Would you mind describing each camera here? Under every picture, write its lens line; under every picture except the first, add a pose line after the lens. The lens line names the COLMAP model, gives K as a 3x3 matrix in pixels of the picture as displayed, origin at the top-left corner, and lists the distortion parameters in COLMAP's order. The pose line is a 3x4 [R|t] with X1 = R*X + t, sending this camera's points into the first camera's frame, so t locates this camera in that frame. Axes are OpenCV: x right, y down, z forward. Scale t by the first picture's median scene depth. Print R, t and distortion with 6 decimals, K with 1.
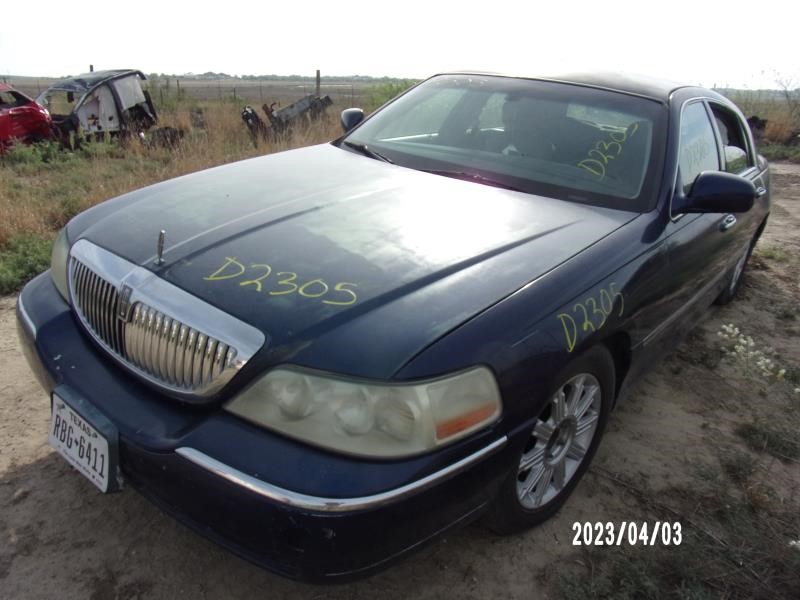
lens RADIAL K [[581.7, 0, 378.2], [0, 581.7, 298.5], [0, 0, 1]] dist [-0.029211, 0.000075]
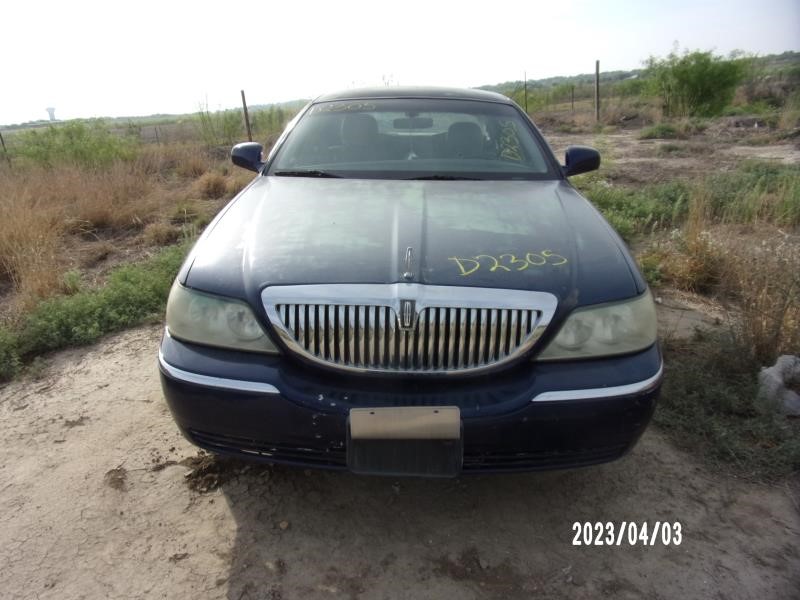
lens RADIAL K [[581.7, 0, 378.2], [0, 581.7, 298.5], [0, 0, 1]] dist [-0.029211, 0.000075]
pose [[0.803723, -0.265179, 0.532644, -1.112672], [0.283698, 0.957676, 0.048703, -0.097168], [-0.523015, 0.111966, 0.844937, 0.076871]]
